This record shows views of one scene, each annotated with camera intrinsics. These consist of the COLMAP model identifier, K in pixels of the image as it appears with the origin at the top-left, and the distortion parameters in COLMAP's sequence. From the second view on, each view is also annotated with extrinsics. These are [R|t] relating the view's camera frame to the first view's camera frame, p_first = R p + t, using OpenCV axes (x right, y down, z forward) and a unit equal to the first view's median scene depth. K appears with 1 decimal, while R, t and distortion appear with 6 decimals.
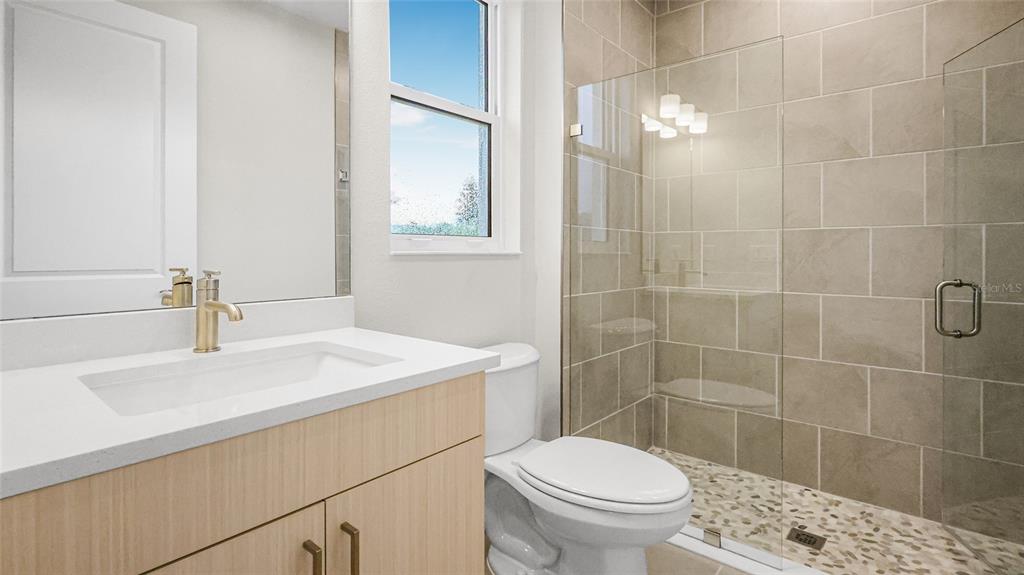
lens RADIAL K [[495.3, 0, 511.2], [0, 495.3, 235.0], [0, 0, 1]] dist [-0.000703, 0.000083]
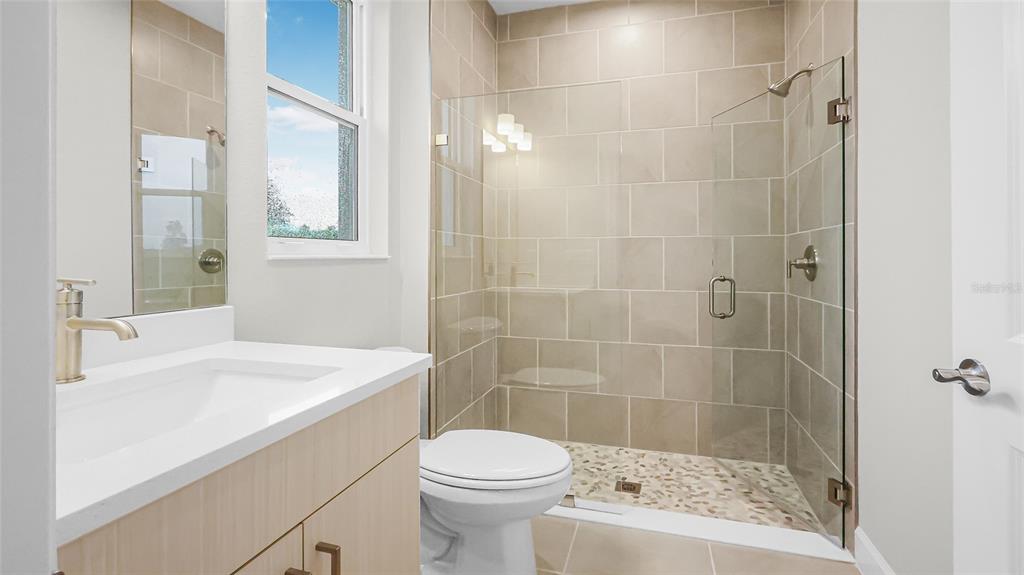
lens RADIAL K [[485.2, 0, 510.6], [0, 485.2, 235.8], [0, 0, 1]] dist [-0.001763, -0.000057]
pose [[0.916861, 0.016406, 0.398870, -0.160273], [-0.013730, 0.999860, -0.009565, -0.000857], [-0.398971, 0.003293, 0.916958, 0.000705]]
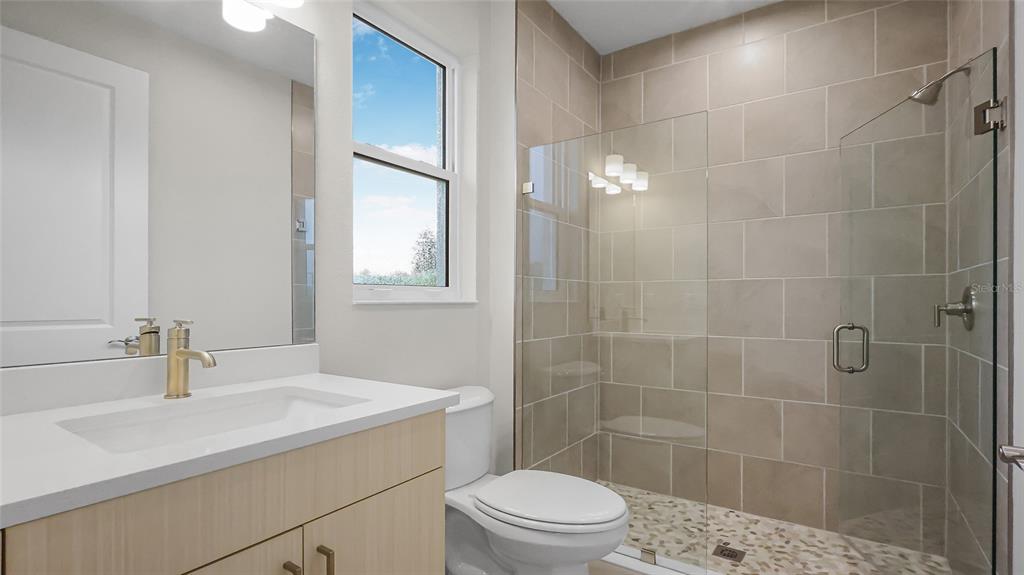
lens RADIAL K [[487.7, 0, 516.5], [0, 487.7, 279.0], [0, 0, 1]] dist [-0.000901, 0.000120]
pose [[0.994556, 0.001762, 0.104191, -0.005174], [-0.000906, 0.999965, -0.008267, -0.004672], [-0.104202, 0.008128, 0.994523, -0.060442]]
